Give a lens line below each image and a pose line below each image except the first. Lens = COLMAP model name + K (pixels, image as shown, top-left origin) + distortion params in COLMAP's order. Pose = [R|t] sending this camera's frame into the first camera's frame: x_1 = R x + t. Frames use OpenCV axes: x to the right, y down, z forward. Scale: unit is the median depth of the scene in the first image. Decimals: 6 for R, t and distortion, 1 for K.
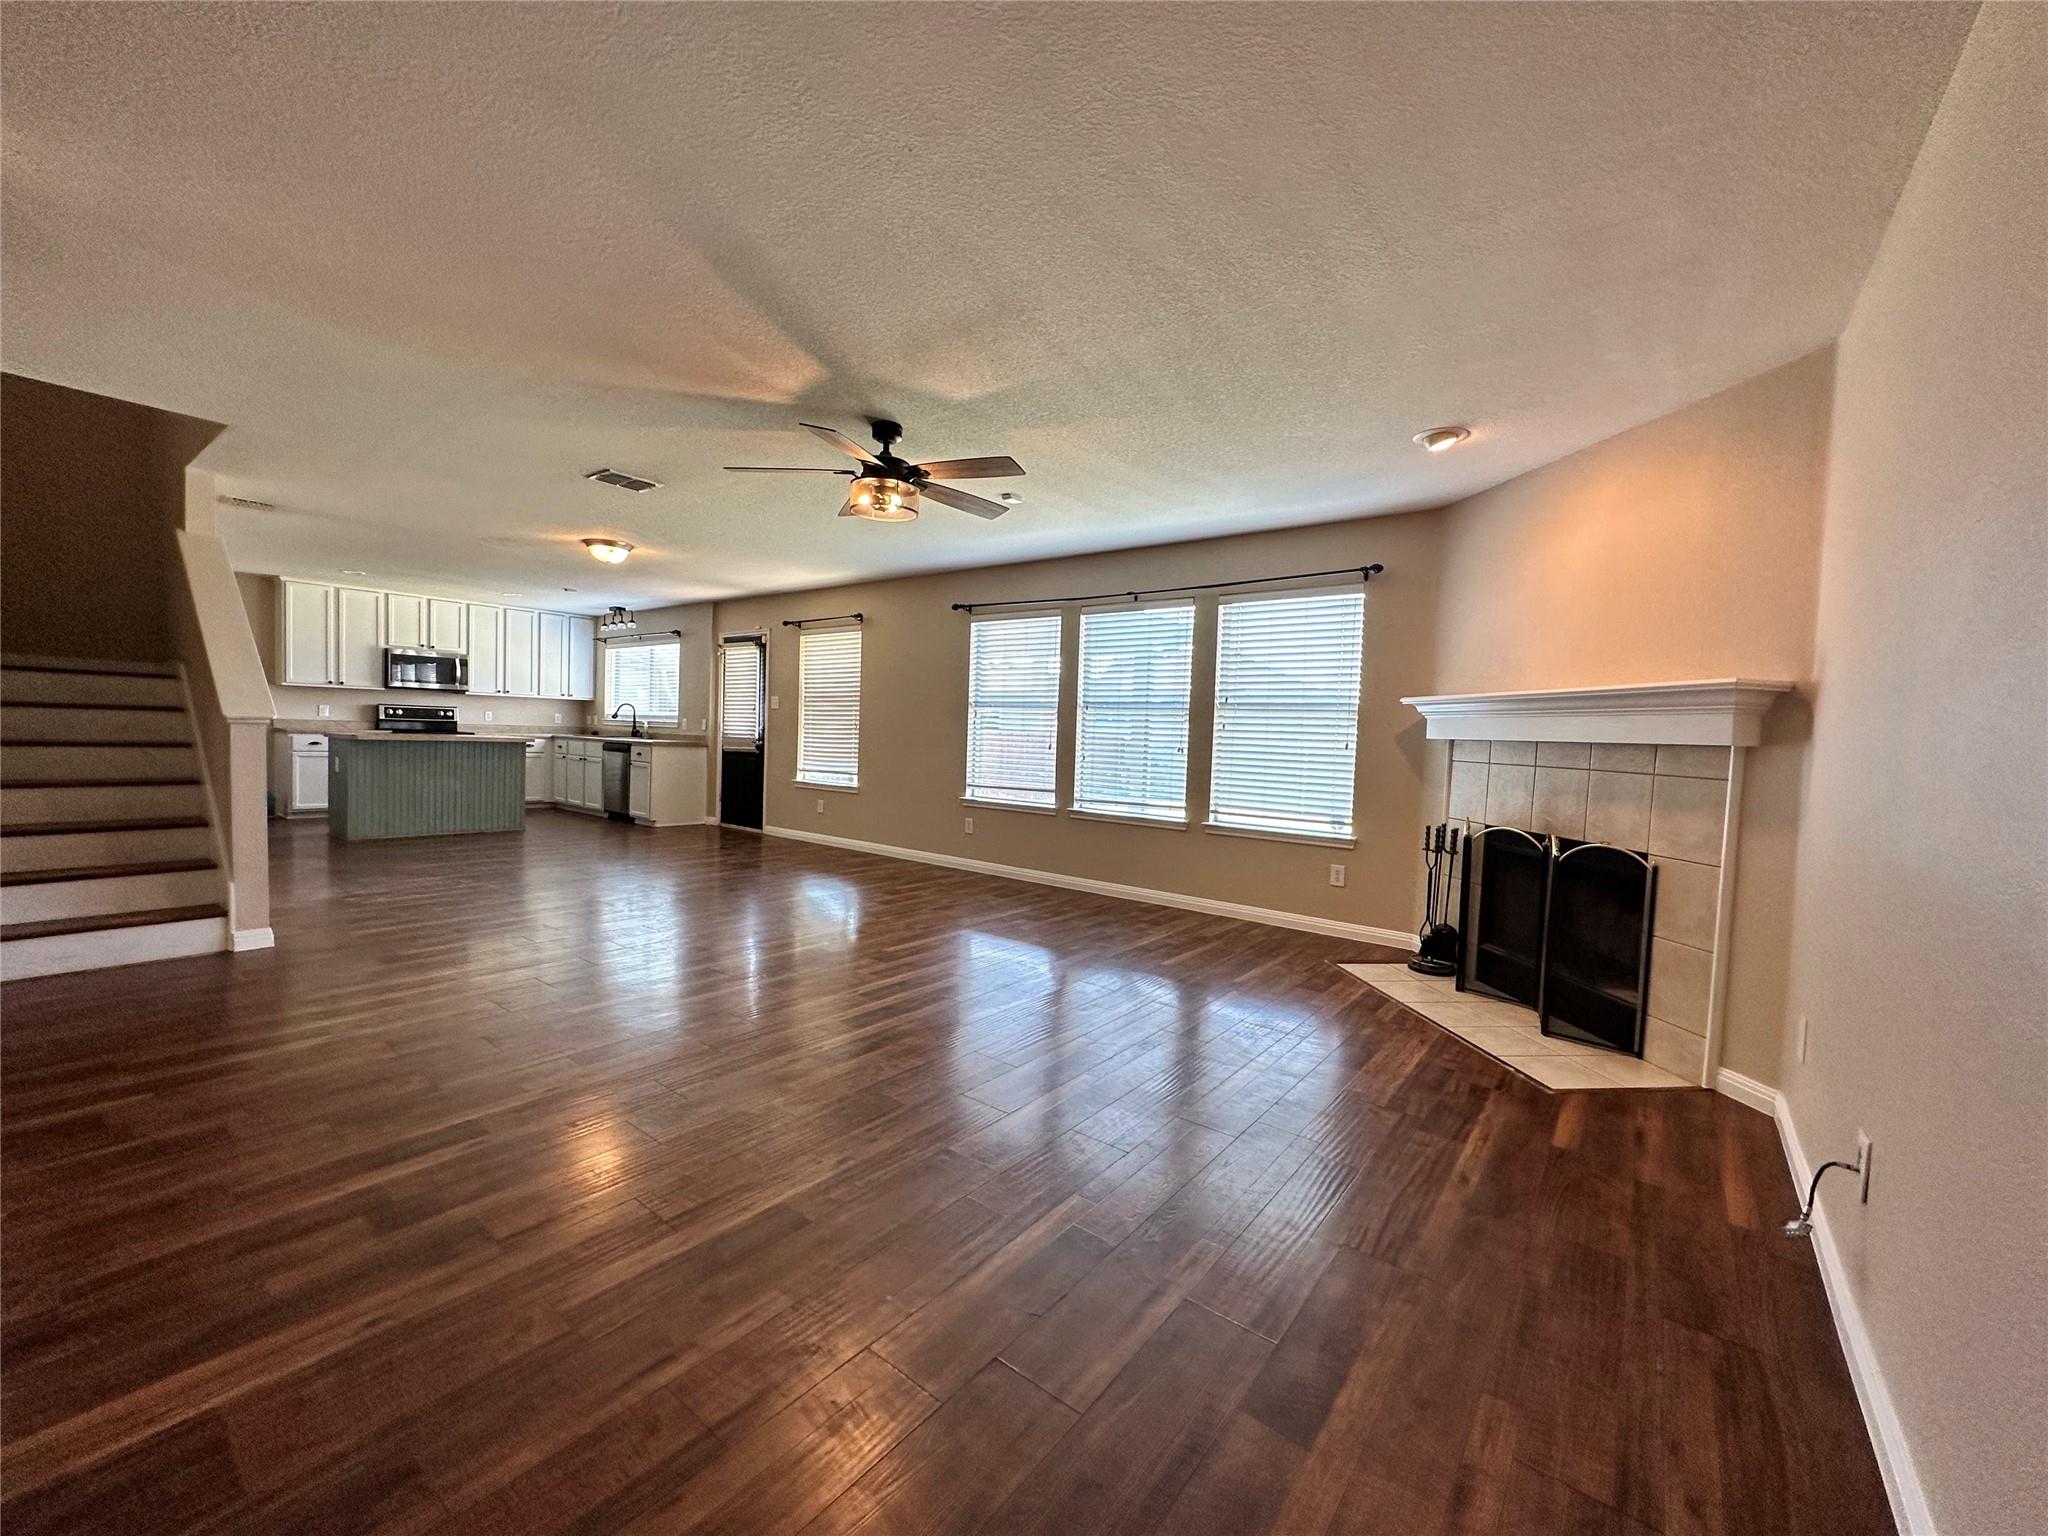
lens RADIAL K [[819.0, 0, 1027.9], [0, 819.0, 768.3], [0, 0, 1]] dist [-0.003961, 0.000549]
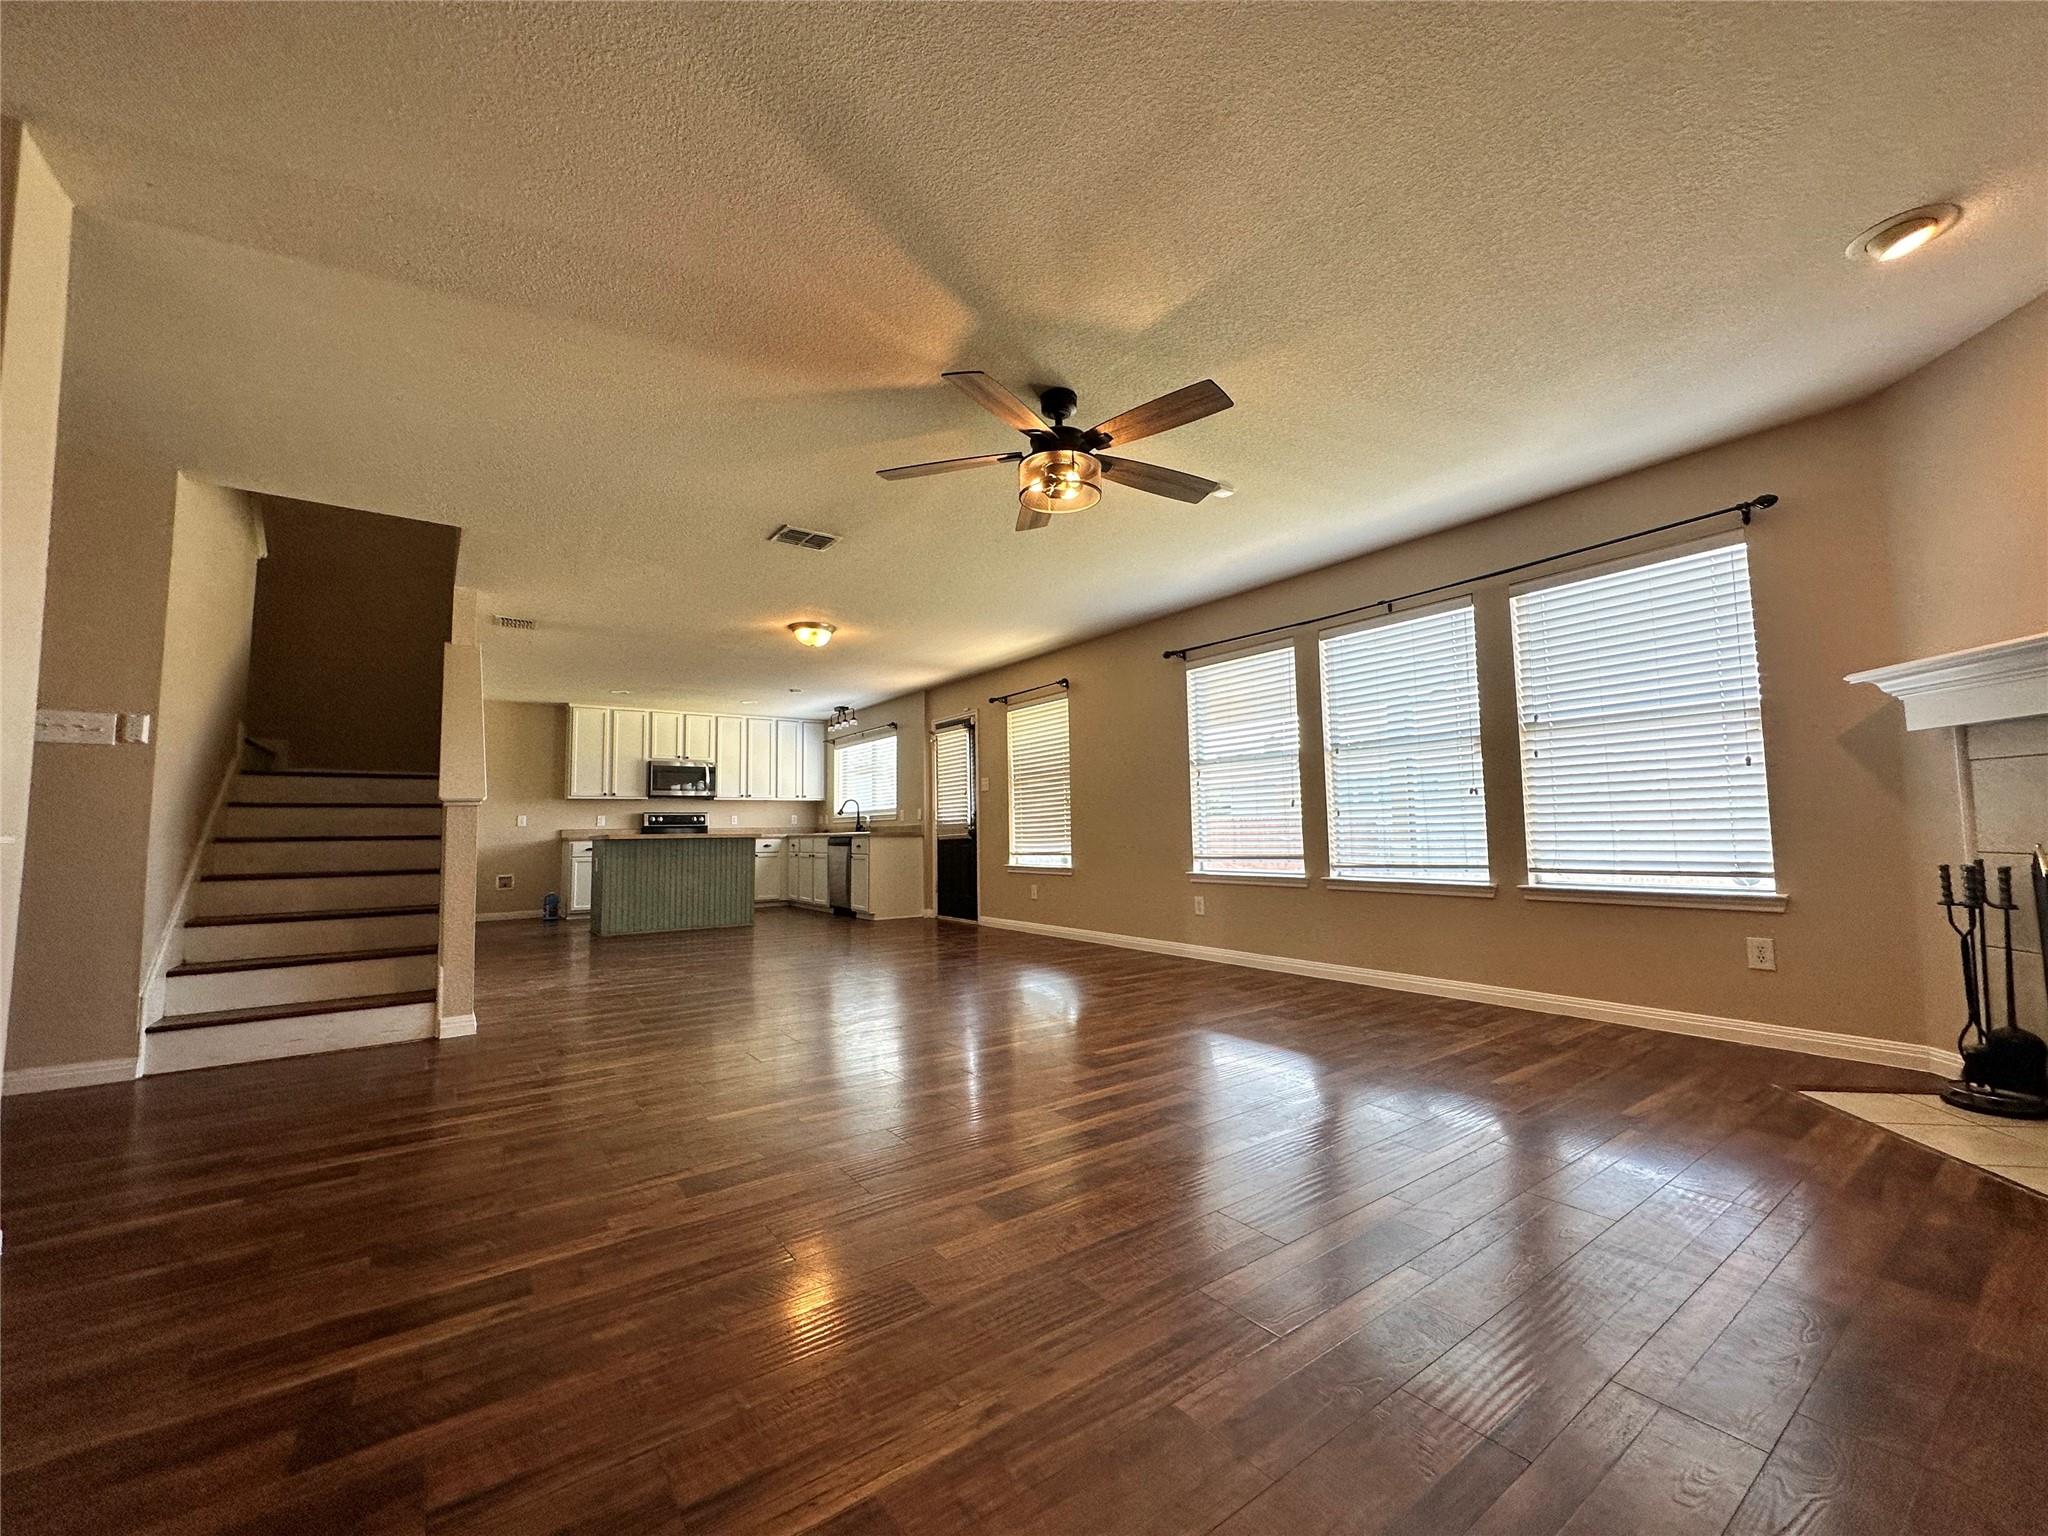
lens RADIAL K [[819.0, 0, 1022.8], [0, 819.0, 768.3], [0, 0, 1]] dist [-0.003961, 0.000549]
pose [[0.958229, -0.073231, -0.276467, -0.003344], [0.038537, 0.990908, -0.128905, 0.038761], [0.283394, 0.112866, 0.952339, 0.155948]]
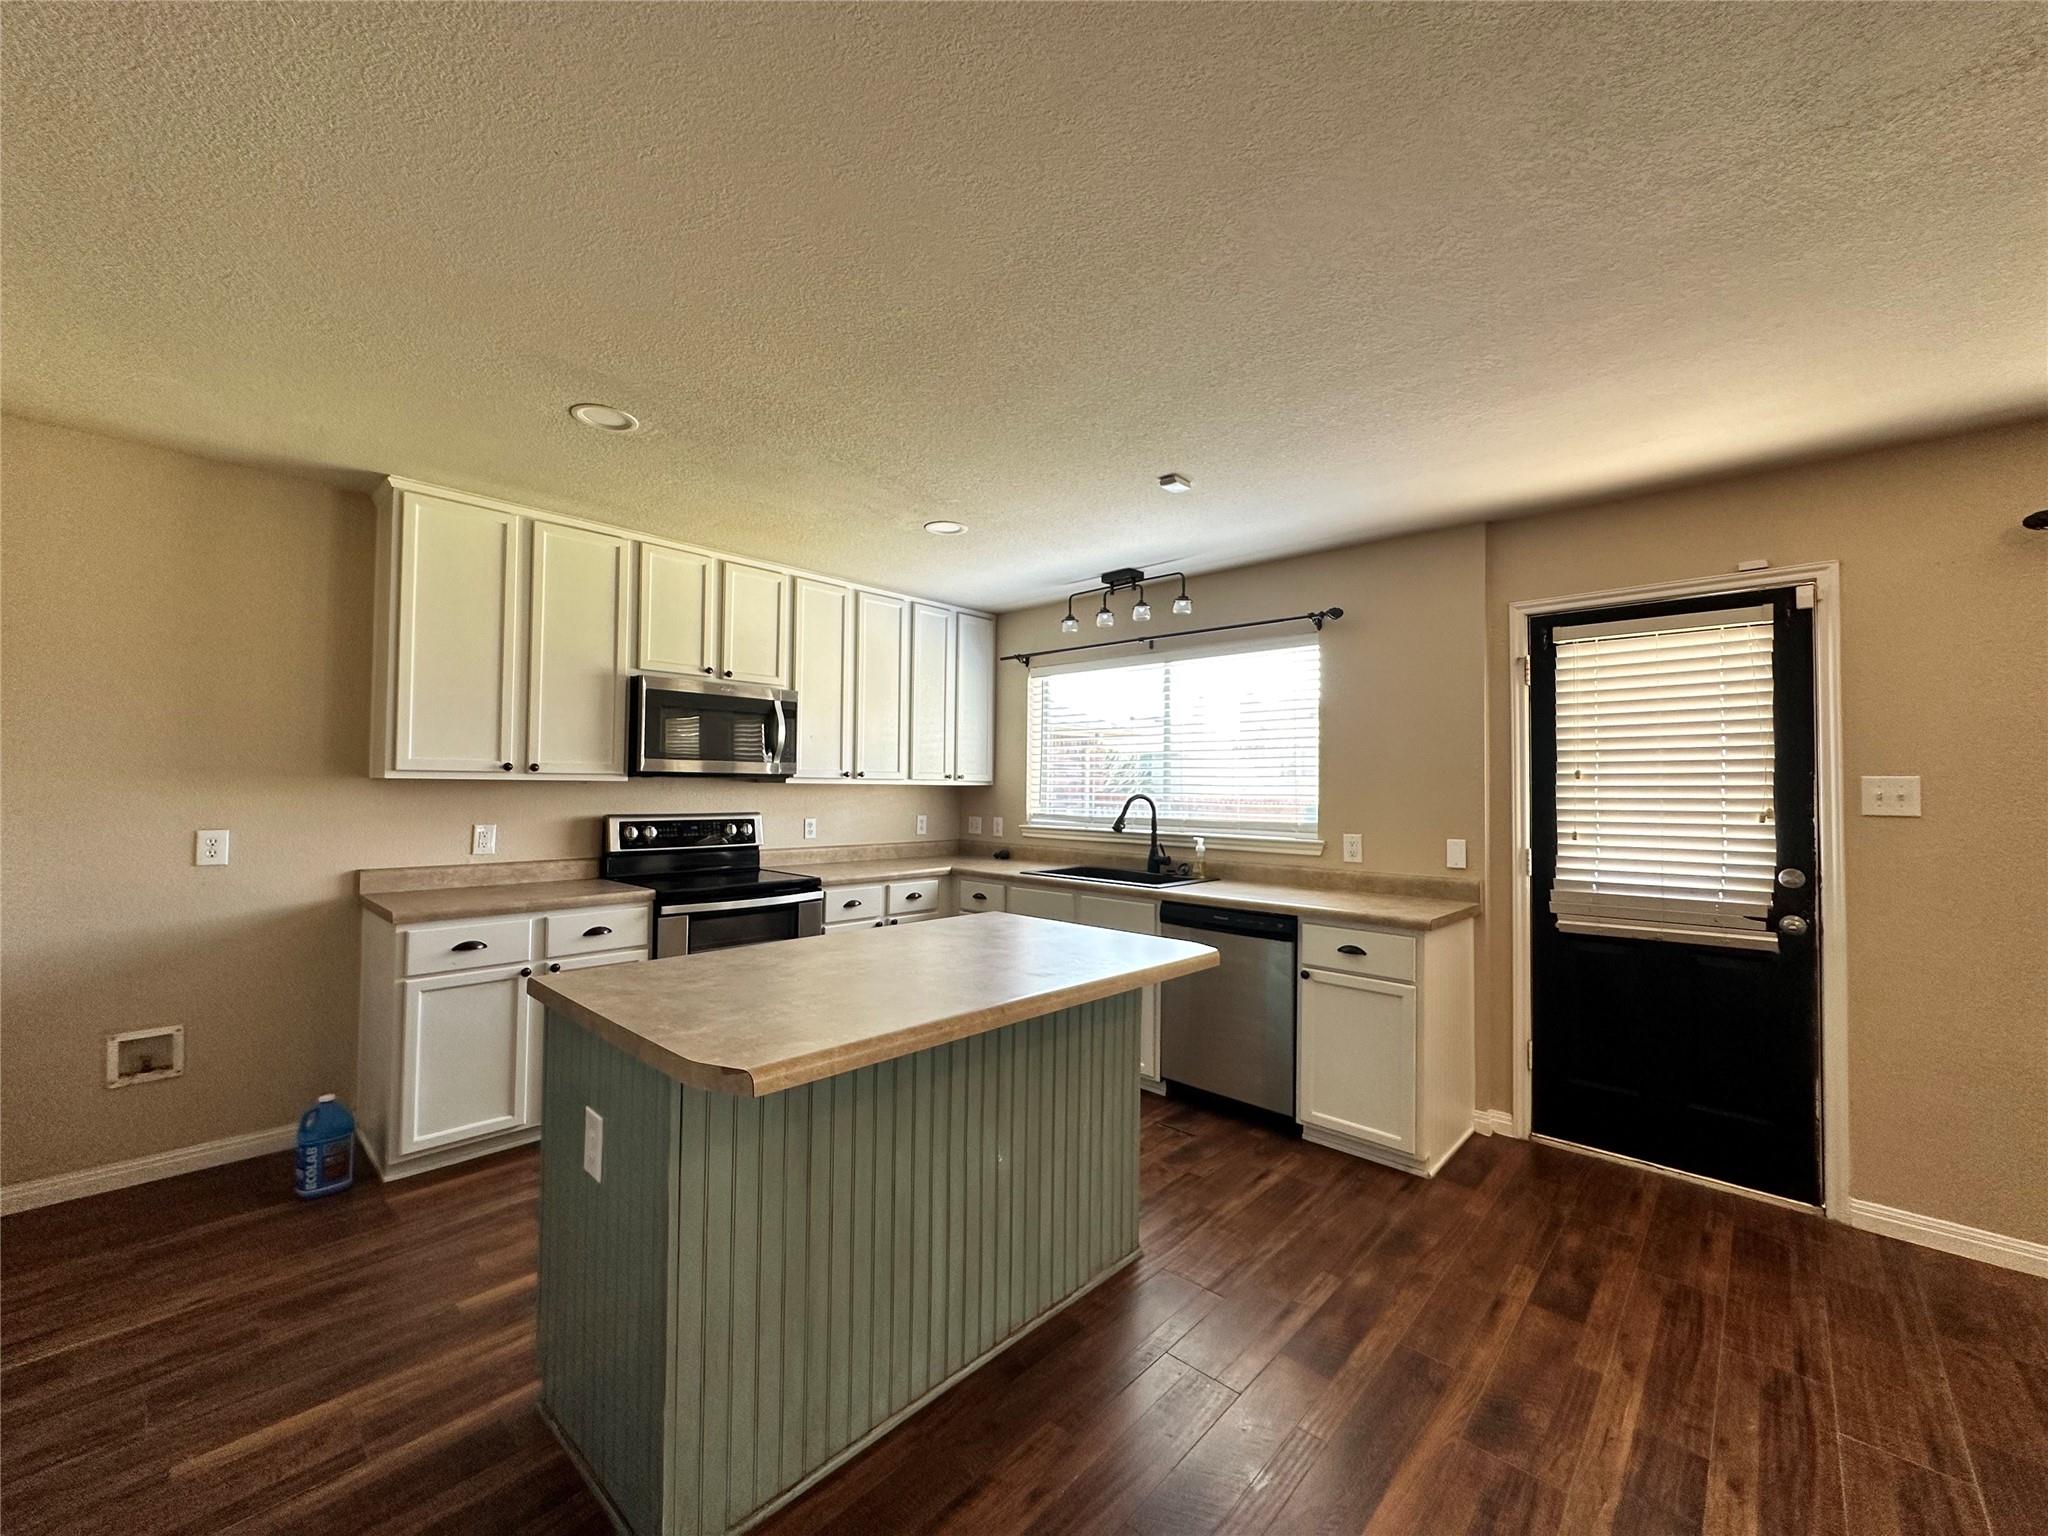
lens RADIAL K [[819.0, 0, 1020.6], [0, 819.0, 766.7], [0, 0, 1]] dist [-0.003961, 0.000549]
pose [[0.996317, -0.026538, -0.081541, -0.919781], [0.020893, 0.997376, -0.069321, -0.116023], [0.083167, 0.067362, 0.994256, 1.011430]]
